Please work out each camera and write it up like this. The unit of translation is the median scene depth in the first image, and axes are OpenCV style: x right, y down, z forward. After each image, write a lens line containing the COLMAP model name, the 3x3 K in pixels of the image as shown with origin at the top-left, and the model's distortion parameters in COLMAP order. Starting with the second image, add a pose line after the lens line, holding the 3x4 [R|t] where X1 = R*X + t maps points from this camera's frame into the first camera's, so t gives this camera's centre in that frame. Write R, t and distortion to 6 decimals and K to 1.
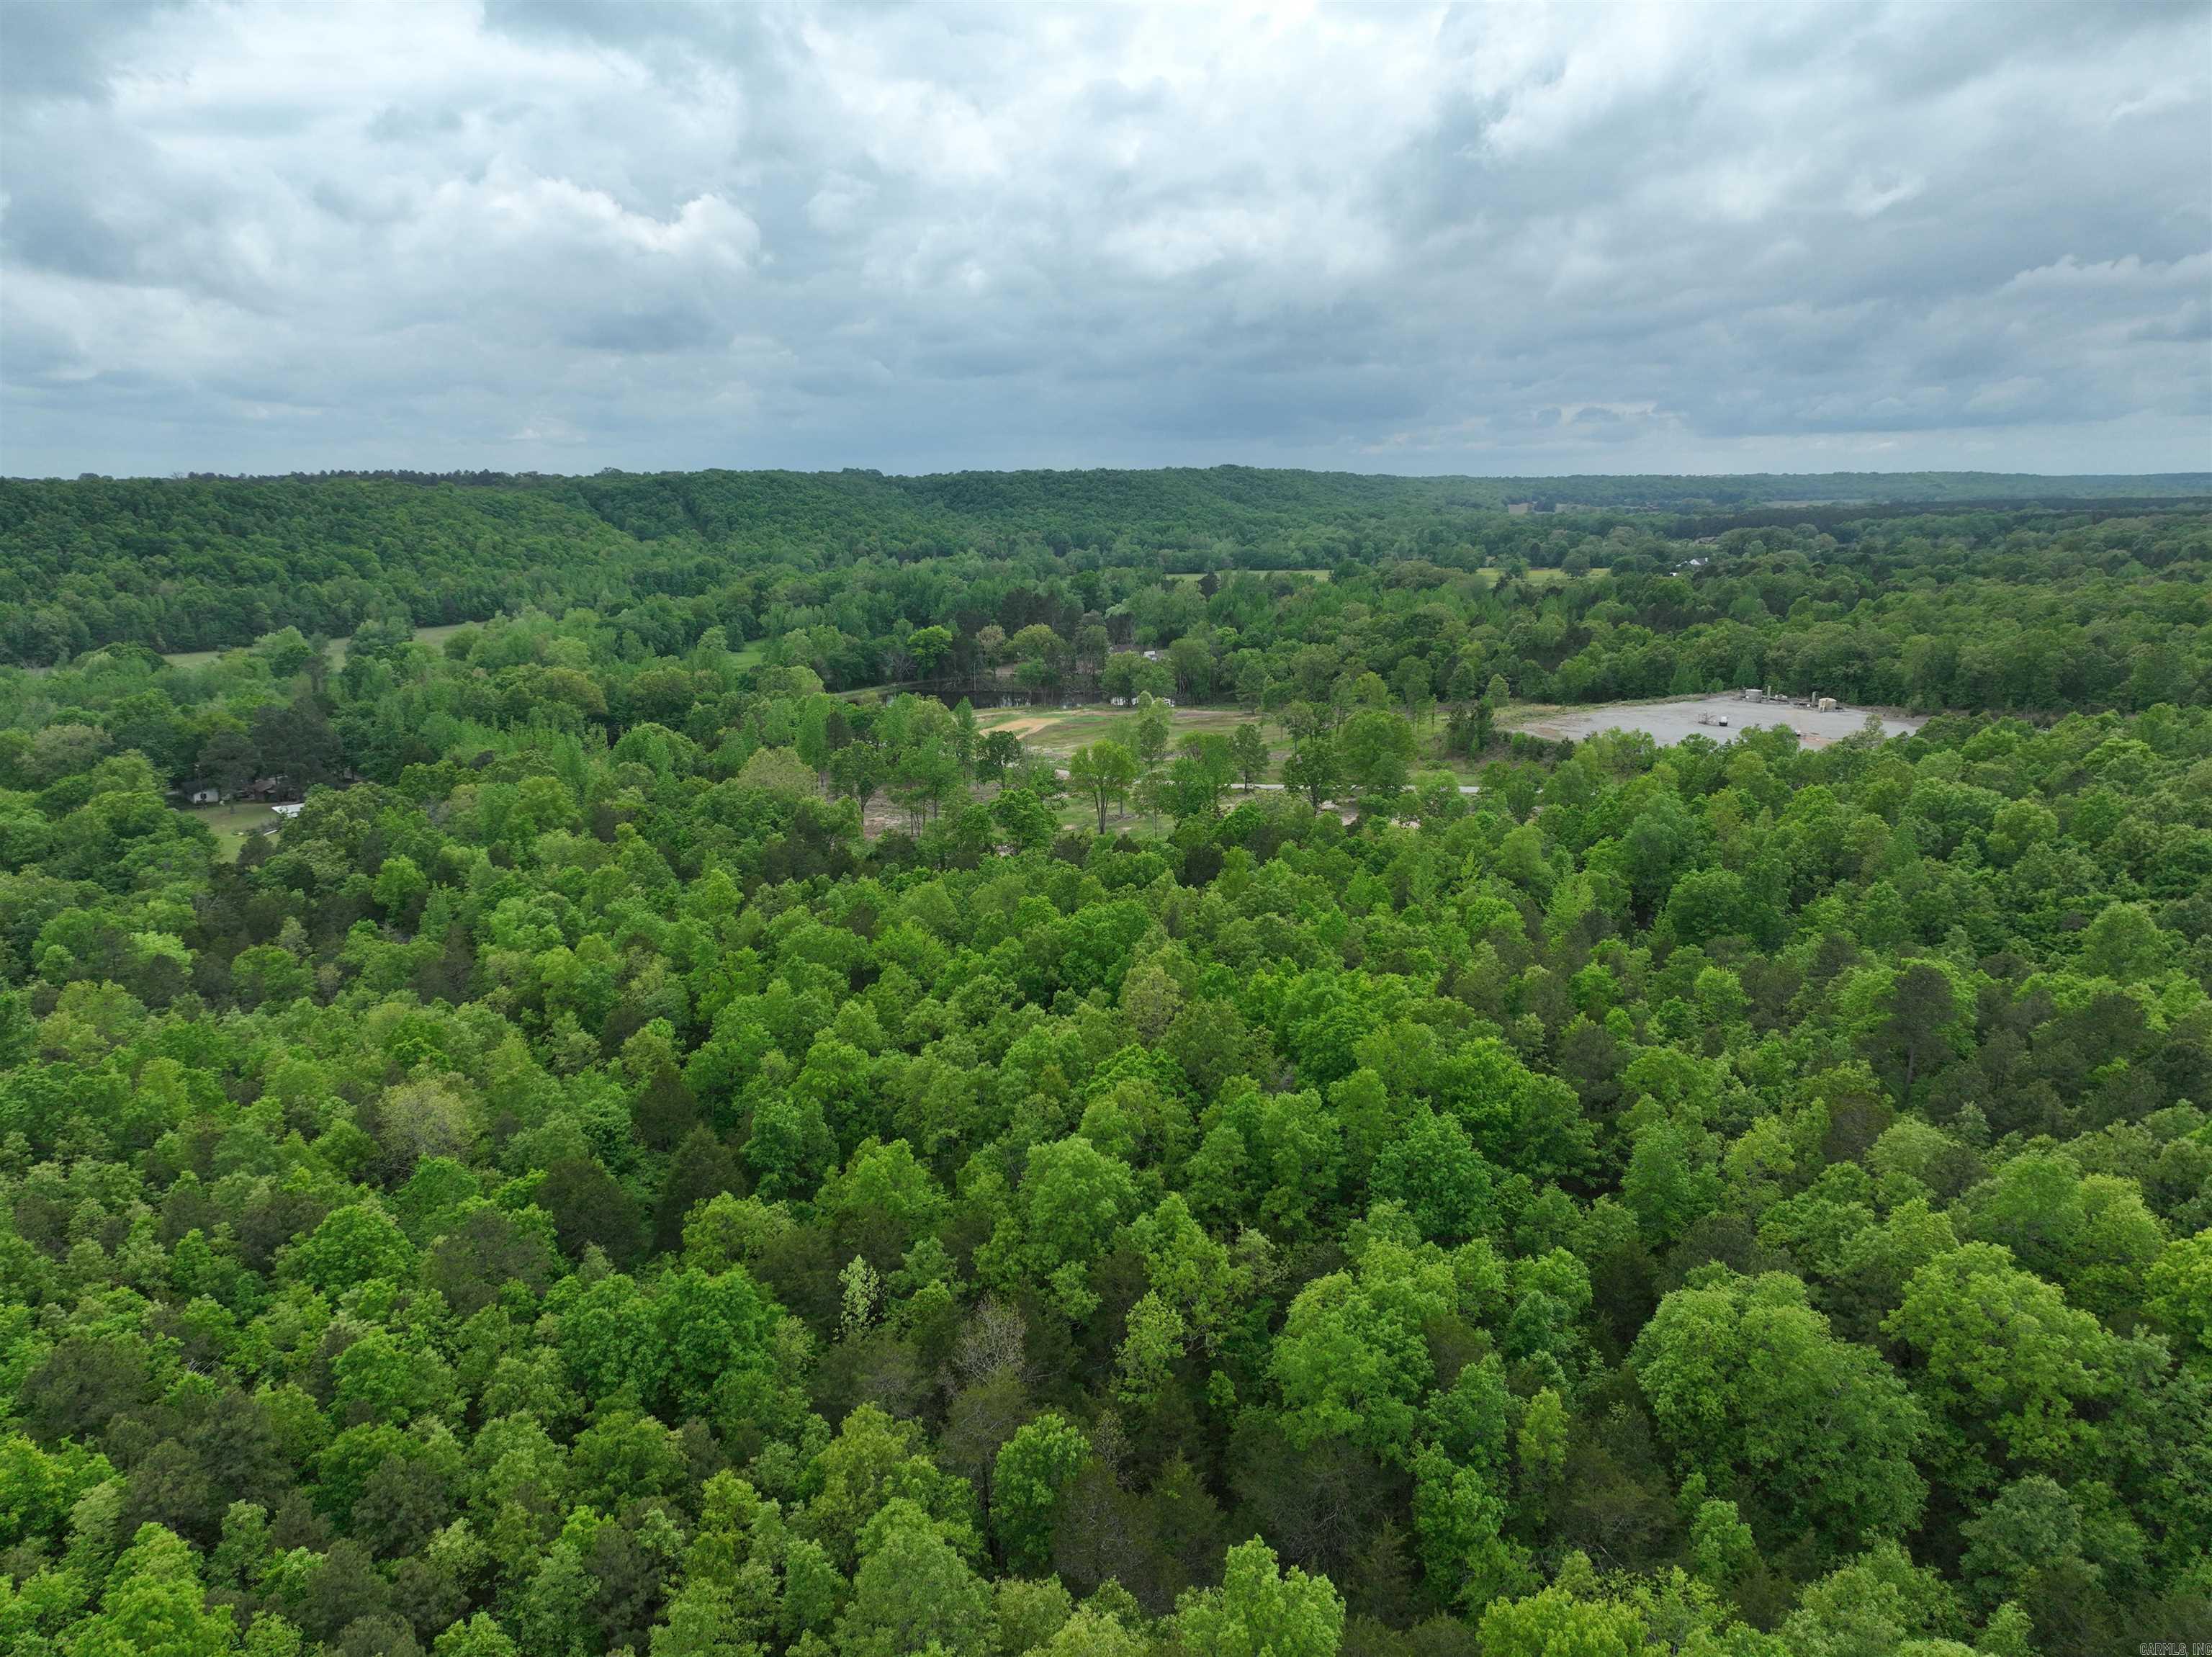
lens RADIAL K [[1562.1, 0, 1154.0], [0, 1562.1, 617.2], [0, 0, 1]] dist [-0.001921, 0.017684]
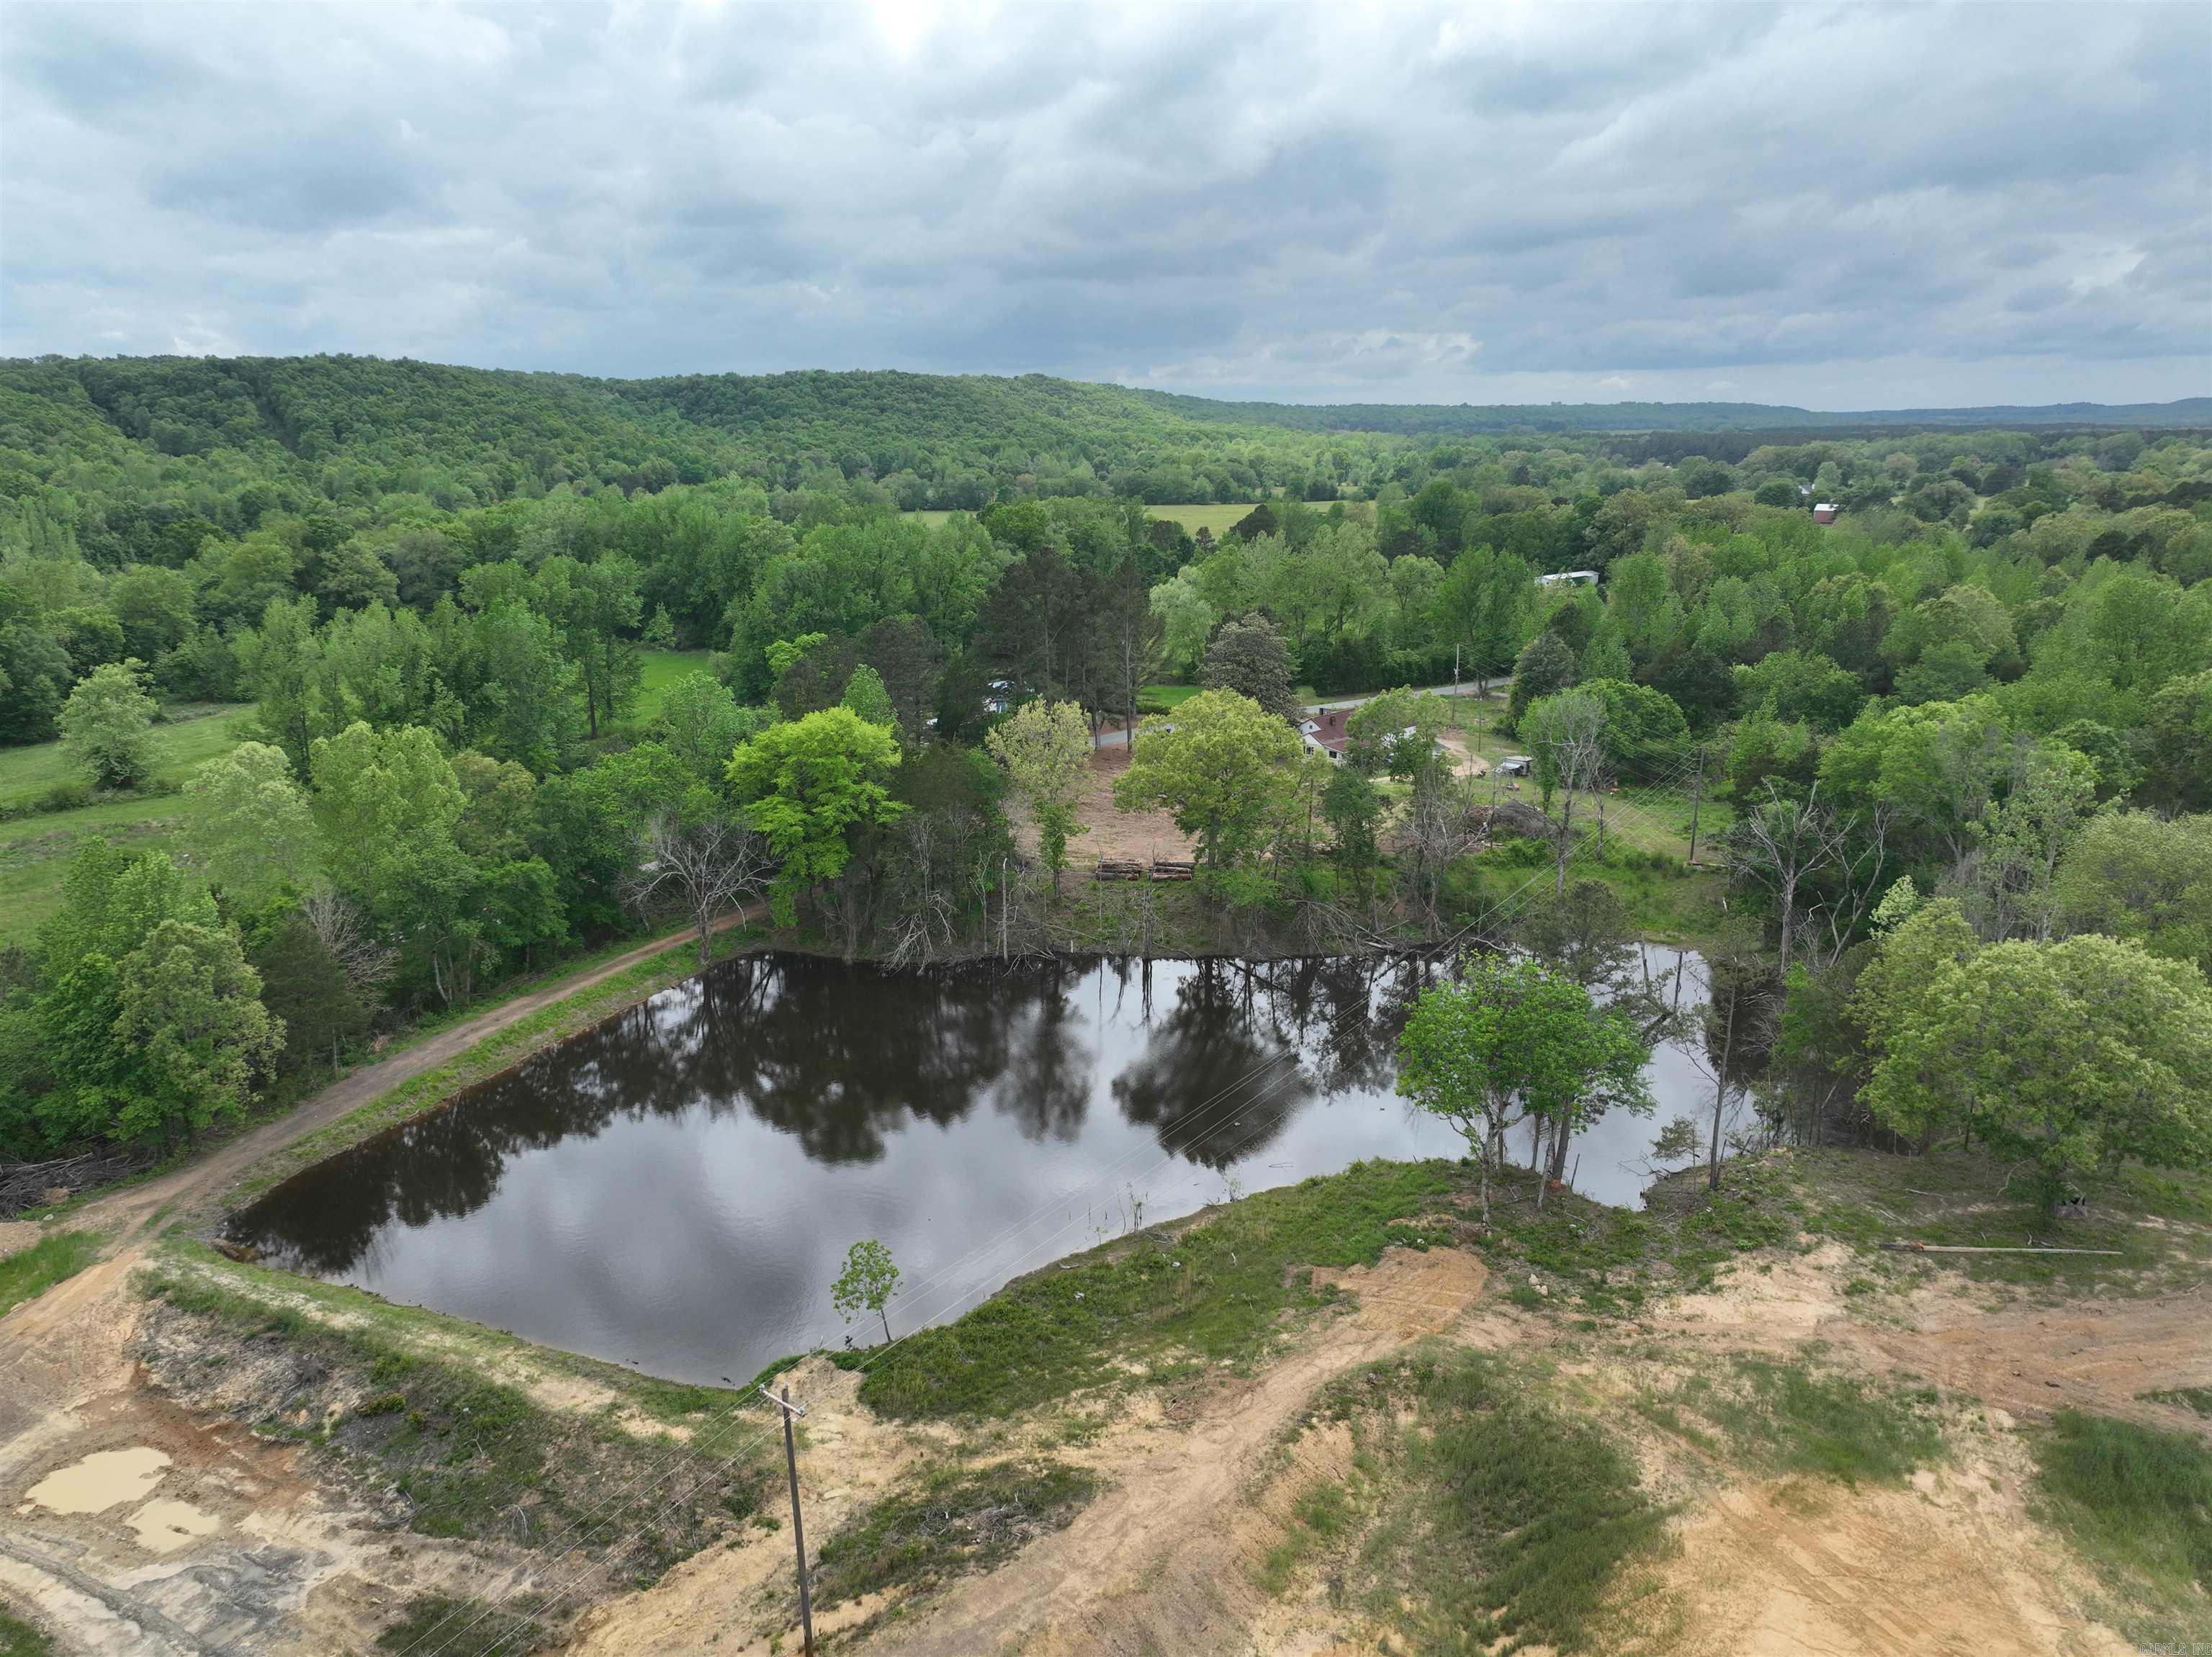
lens RADIAL K [[1562.1, 0, 1115.2], [0, 1562.1, 840.8], [0, 0, 1]] dist [-0.001921, 0.017684]
pose [[0.990009, -0.032571, 0.137193, -0.028386], [0.007598, 0.983865, 0.178751, -0.004260], [-0.140801, -0.175923, 0.974282, 0.163704]]
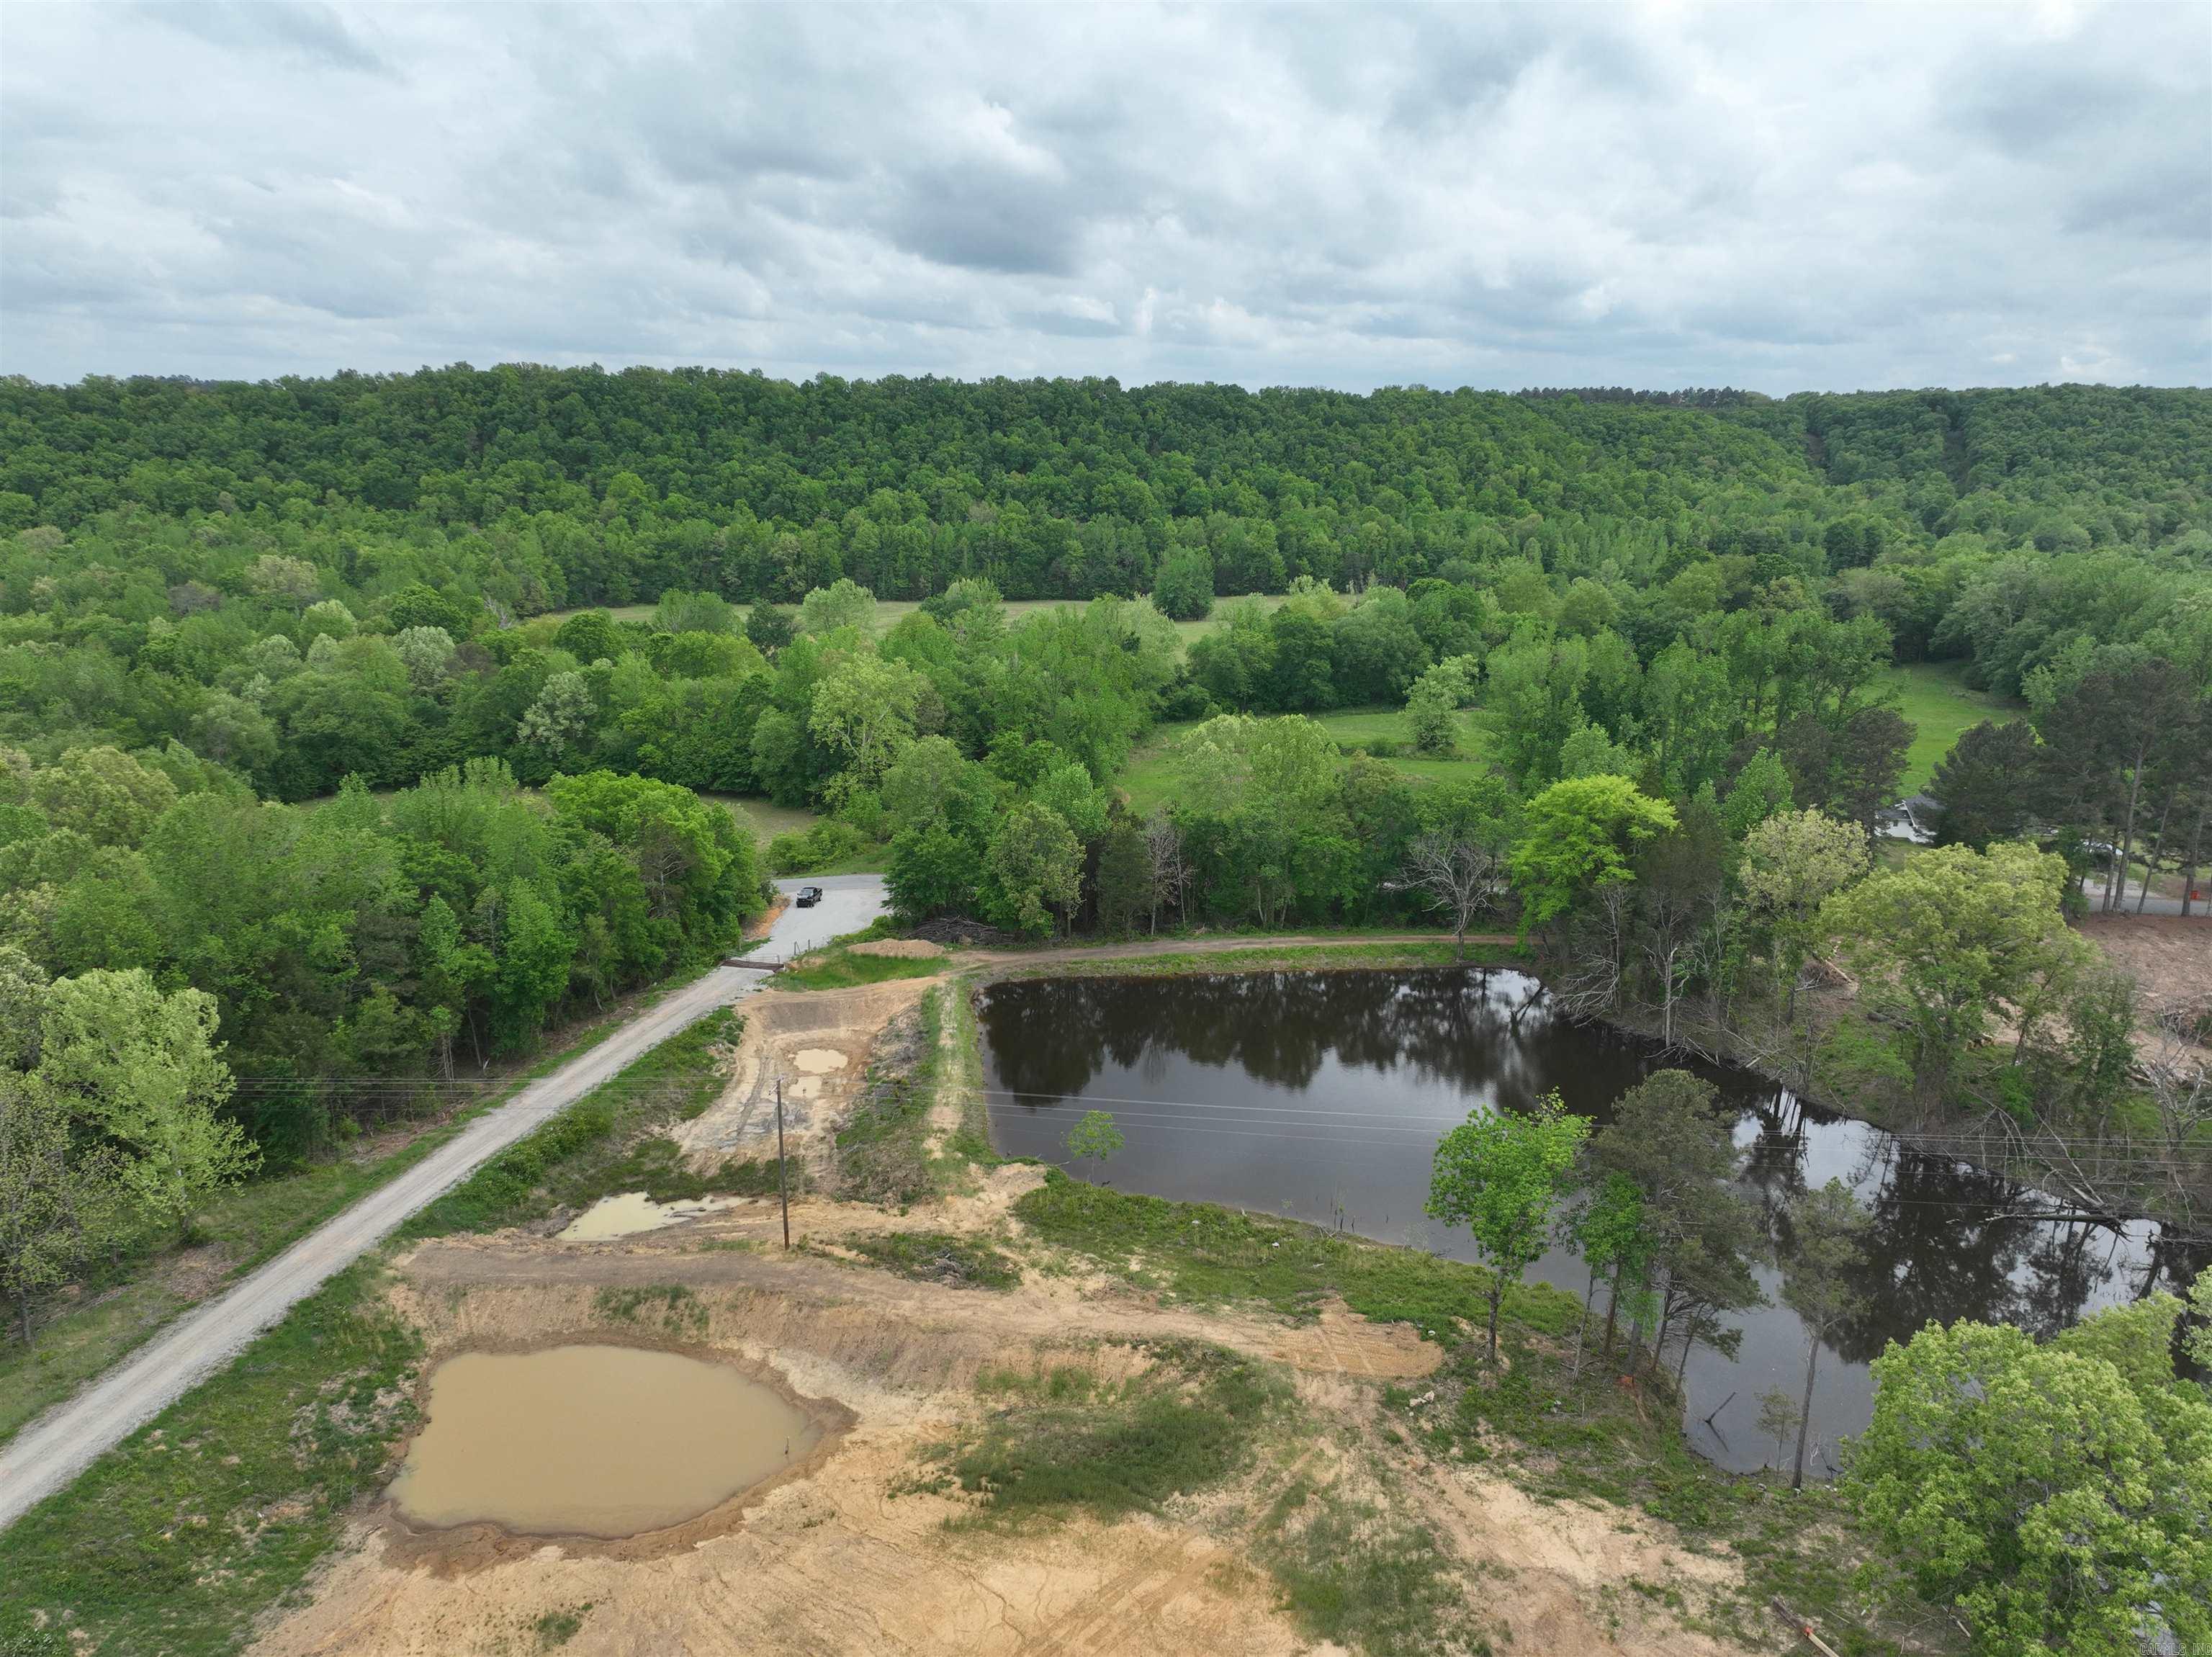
lens RADIAL K [[1562.1, 0, 1101.0], [0, 1562.1, 812.5], [0, 0, 1]] dist [-0.001921, 0.017684]
pose [[0.611150, 0.199059, -0.766075, 0.005285], [-0.078713, 0.978347, 0.191421, -0.007810], [0.787591, -0.056687, 0.613585, 0.167045]]
